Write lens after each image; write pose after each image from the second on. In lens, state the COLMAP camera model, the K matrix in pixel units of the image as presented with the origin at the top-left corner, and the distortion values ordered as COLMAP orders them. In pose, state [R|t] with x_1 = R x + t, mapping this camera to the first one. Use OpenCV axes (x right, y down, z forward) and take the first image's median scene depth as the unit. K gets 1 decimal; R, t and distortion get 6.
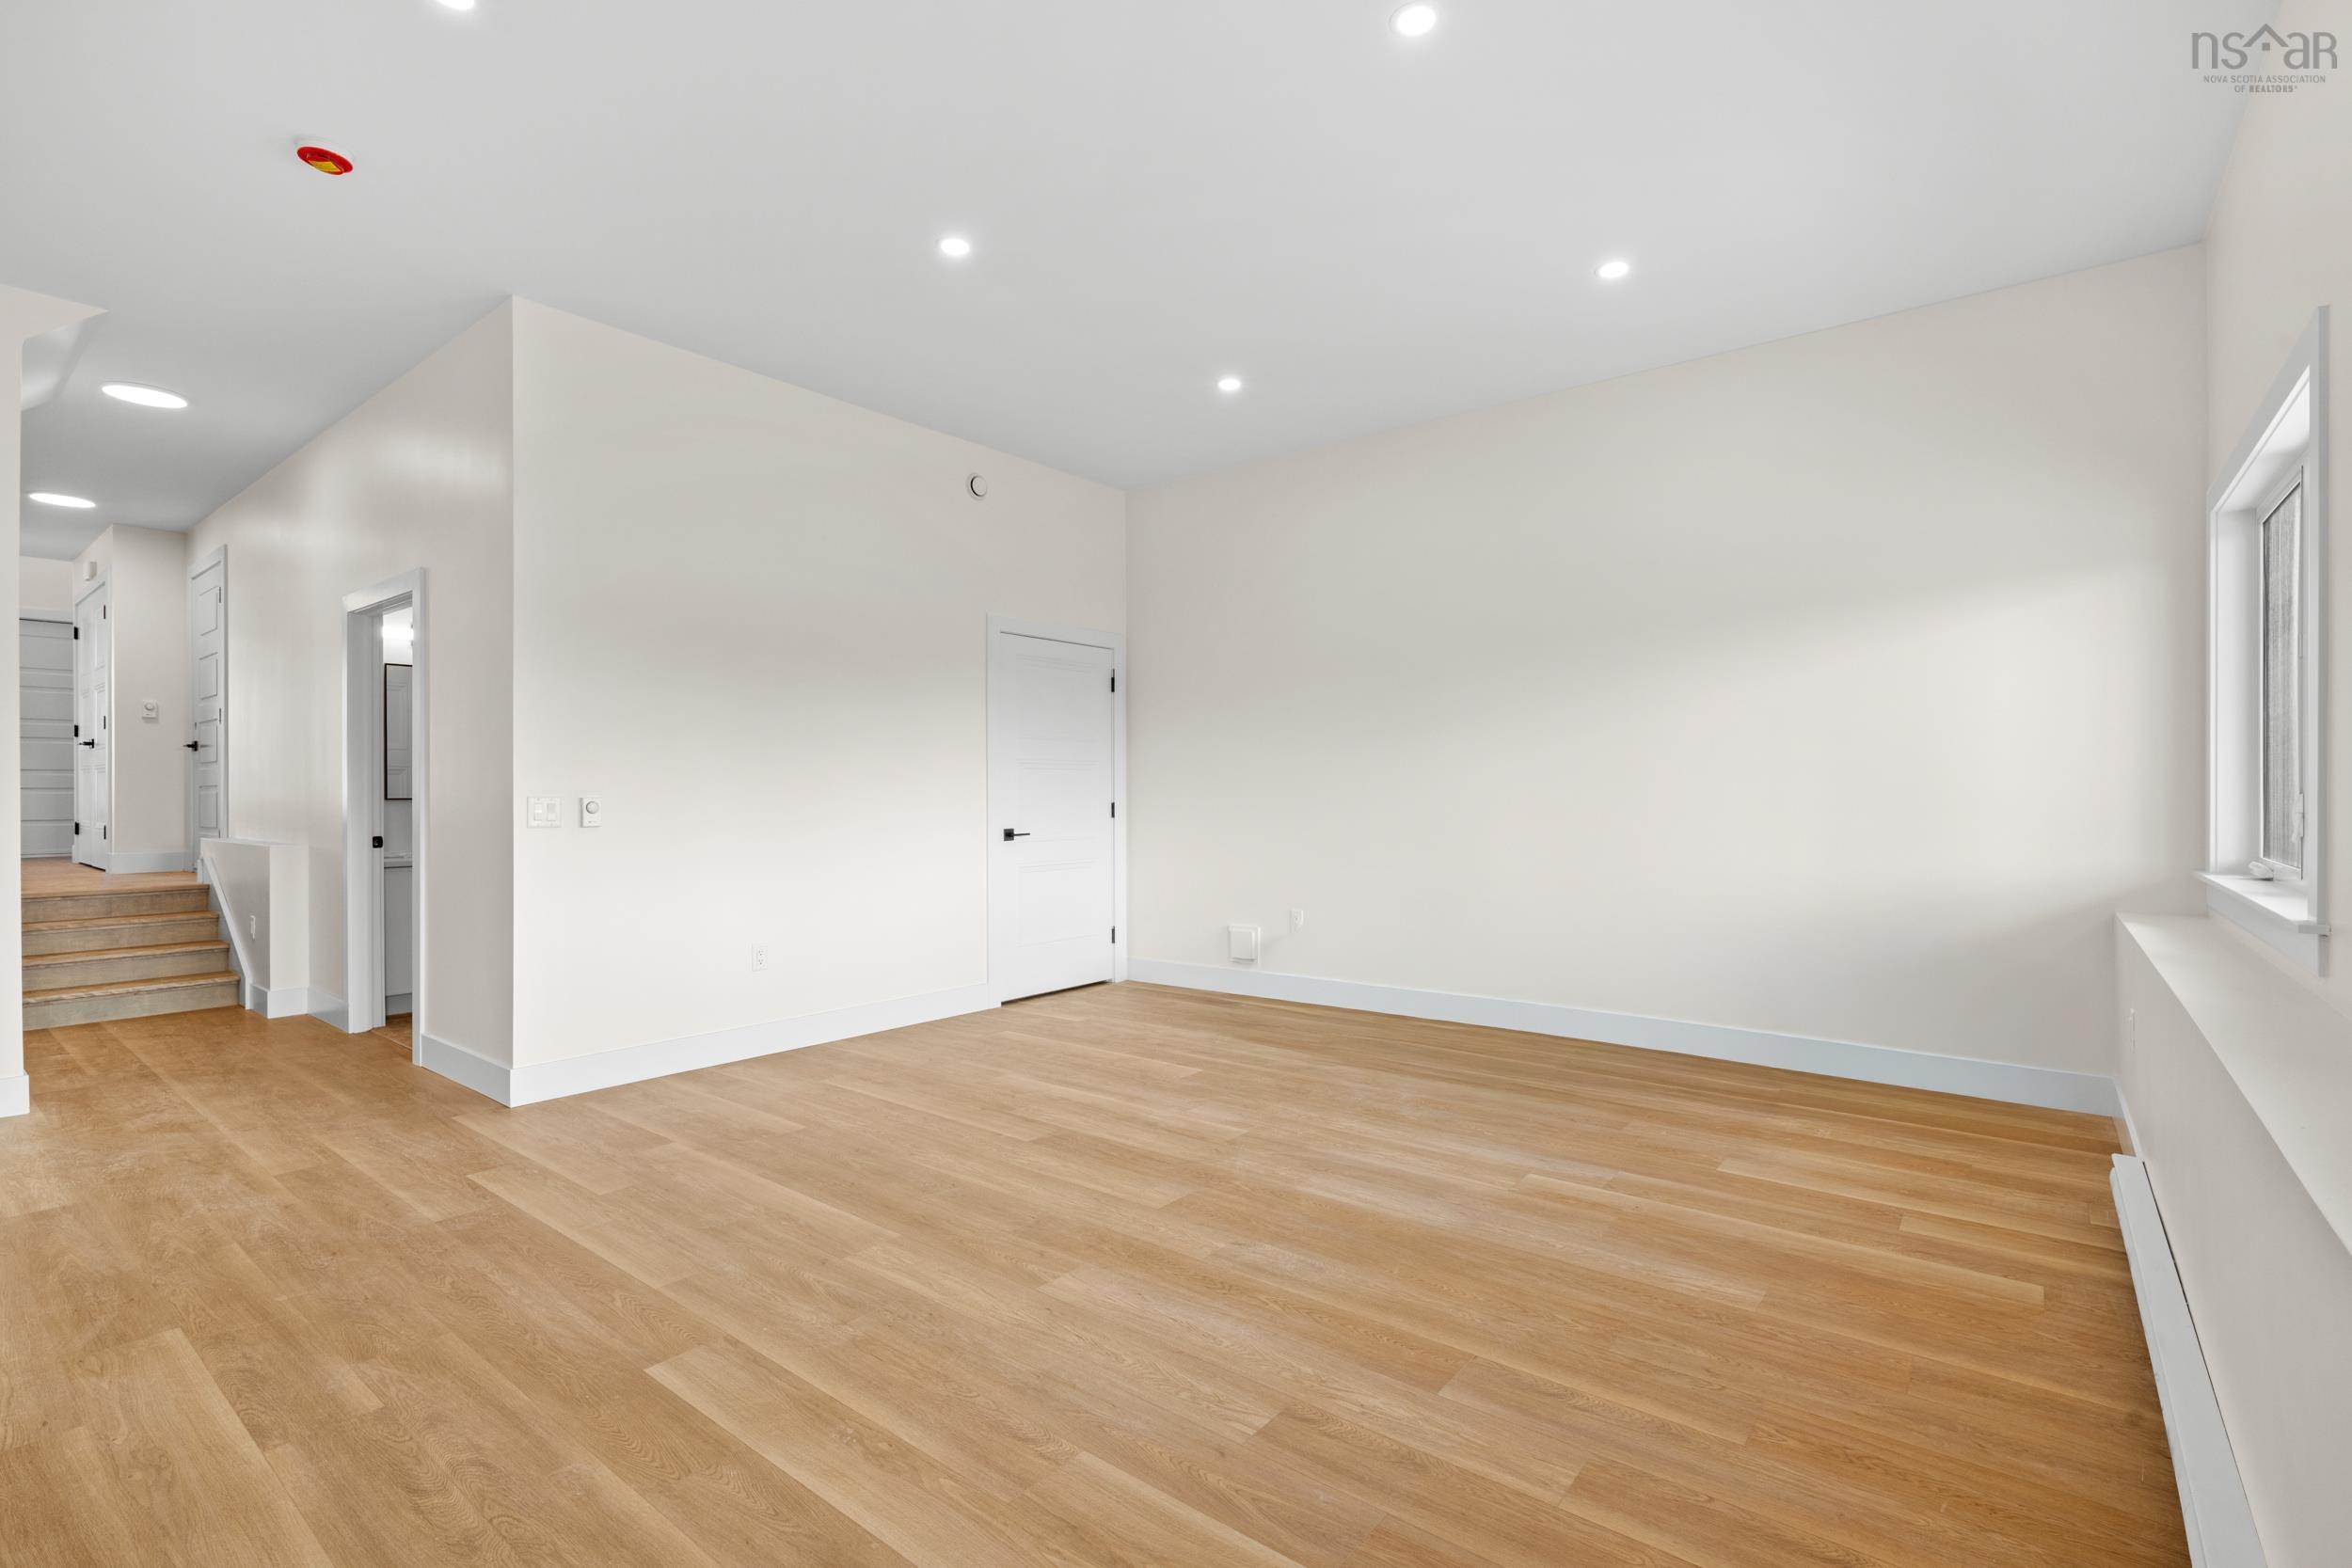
lens RADIAL K [[1081.6, 0, 1176.9], [0, 1081.6, 788.4], [0, 0, 1]] dist [0.000740, 0.000027]
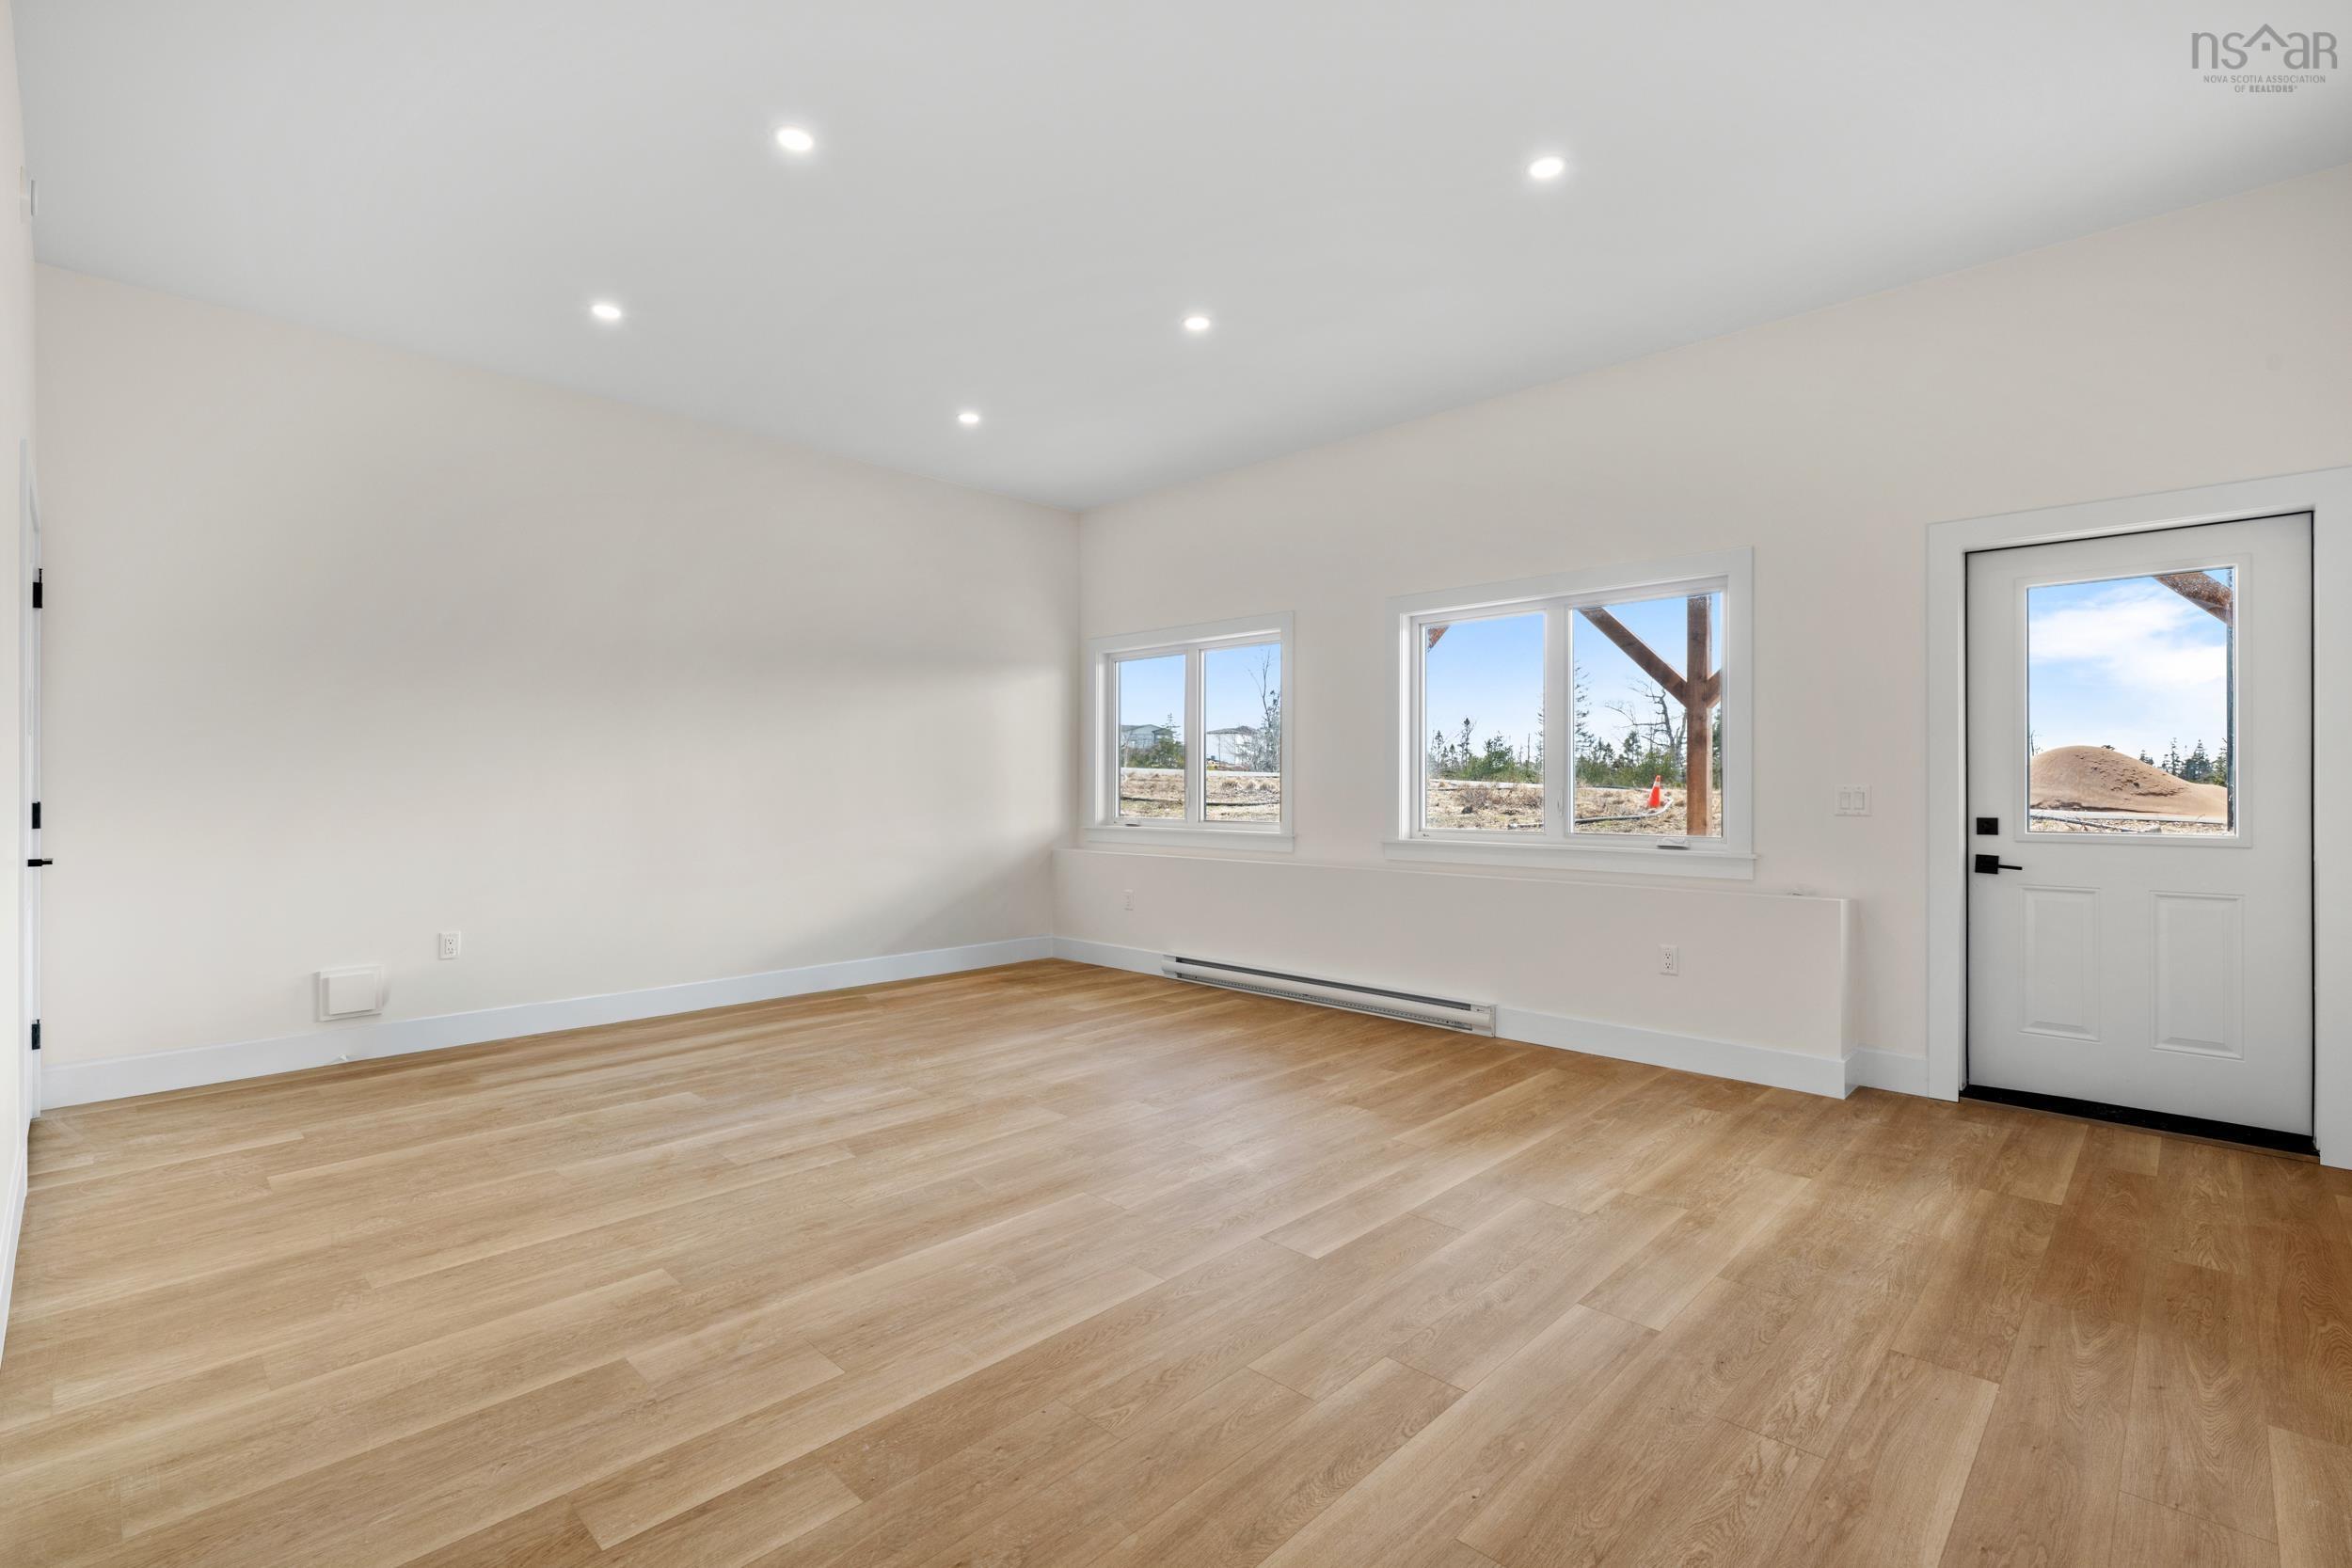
lens RADIAL K [[1081.6, 0, 1176.9], [0, 1081.6, 788.4], [0, 0, 1]] dist [0.000740, 0.000027]
pose [[0.082275, 0.001260, 0.996609, -1.109318], [-0.002635, 0.999996, -0.001047, 0.009446], [-0.996606, -0.002540, 0.082278, 0.686900]]
